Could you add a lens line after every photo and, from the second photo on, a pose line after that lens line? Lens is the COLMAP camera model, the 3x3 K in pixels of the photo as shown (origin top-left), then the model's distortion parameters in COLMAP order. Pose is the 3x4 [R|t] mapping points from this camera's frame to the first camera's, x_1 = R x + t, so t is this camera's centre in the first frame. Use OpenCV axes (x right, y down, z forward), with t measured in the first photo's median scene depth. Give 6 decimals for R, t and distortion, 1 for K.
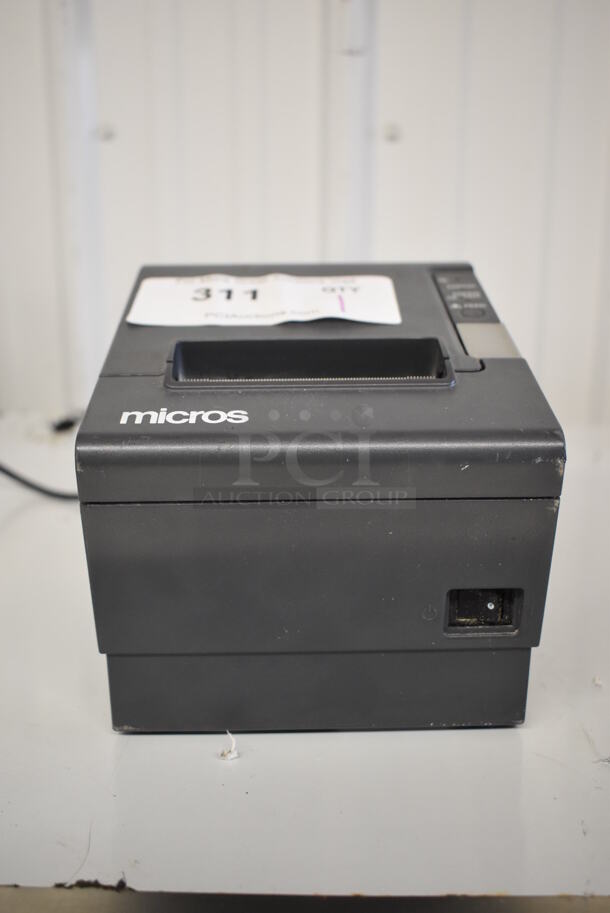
lens RADIAL K [[968.8, 0, 305.0], [0, 968.8, 456.5], [0, 0, 1]] dist [-0.060881, 0.004368]
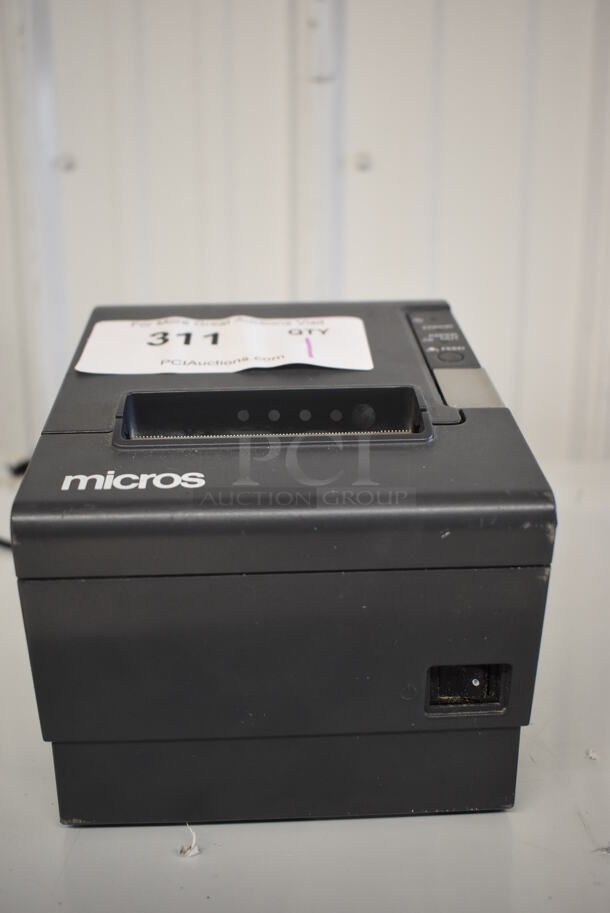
lens RADIAL K [[968.8, 0, 305.0], [0, 968.8, 456.5], [0, 0, 1]] dist [-0.060881, 0.004368]
pose [[0.999641, -0.010949, 0.024439, 0.011670], [0.011573, 0.999607, -0.025542, -0.035502], [-0.024149, 0.025816, 0.999375, 0.089560]]
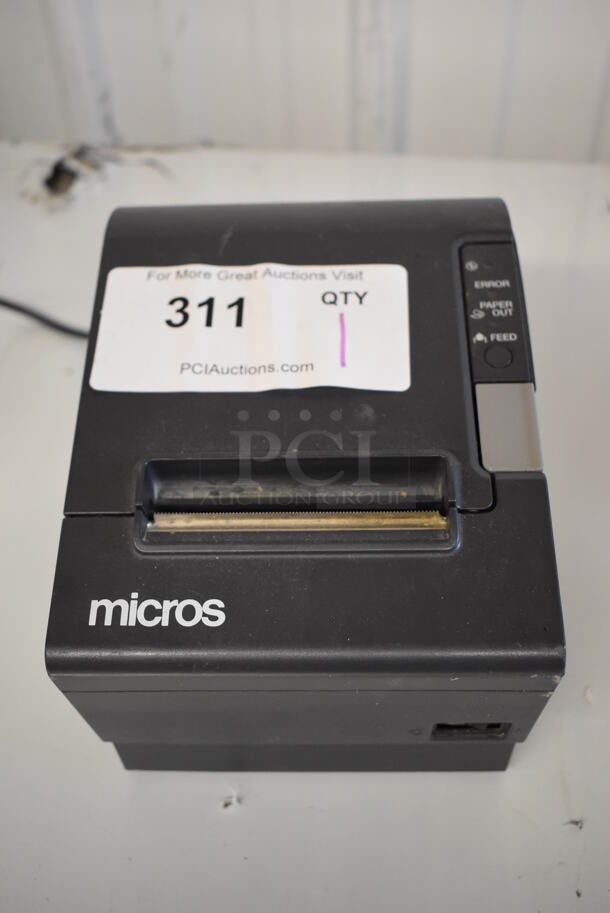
lens RADIAL K [[968.8, 0, 305.0], [0, 968.8, 456.5], [0, 0, 1]] dist [-0.060881, 0.004368]
pose [[0.998538, 0.010820, -0.052963, 0.059365], [0.018407, 0.853159, 0.521327, -0.592740], [0.050827, -0.521539, 0.851712, 0.269481]]
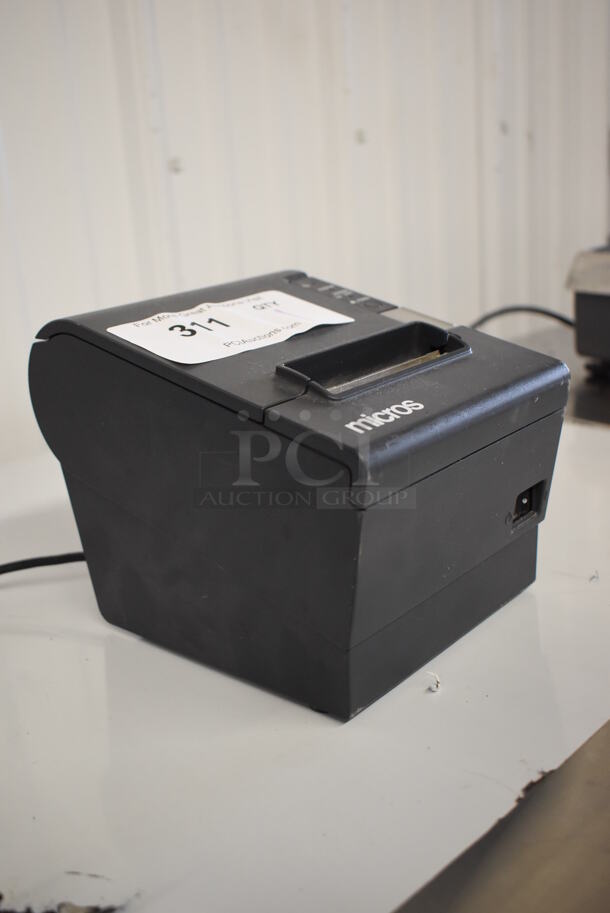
lens RADIAL K [[968.8, 0, 305.0], [0, 968.8, 456.5], [0, 0, 1]] dist [-0.060881, 0.004368]
pose [[0.675225, -0.267662, 0.687334, -0.920196], [0.278554, 0.955367, 0.098393, -0.124138], [-0.682992, 0.125022, 0.719647, 0.211175]]
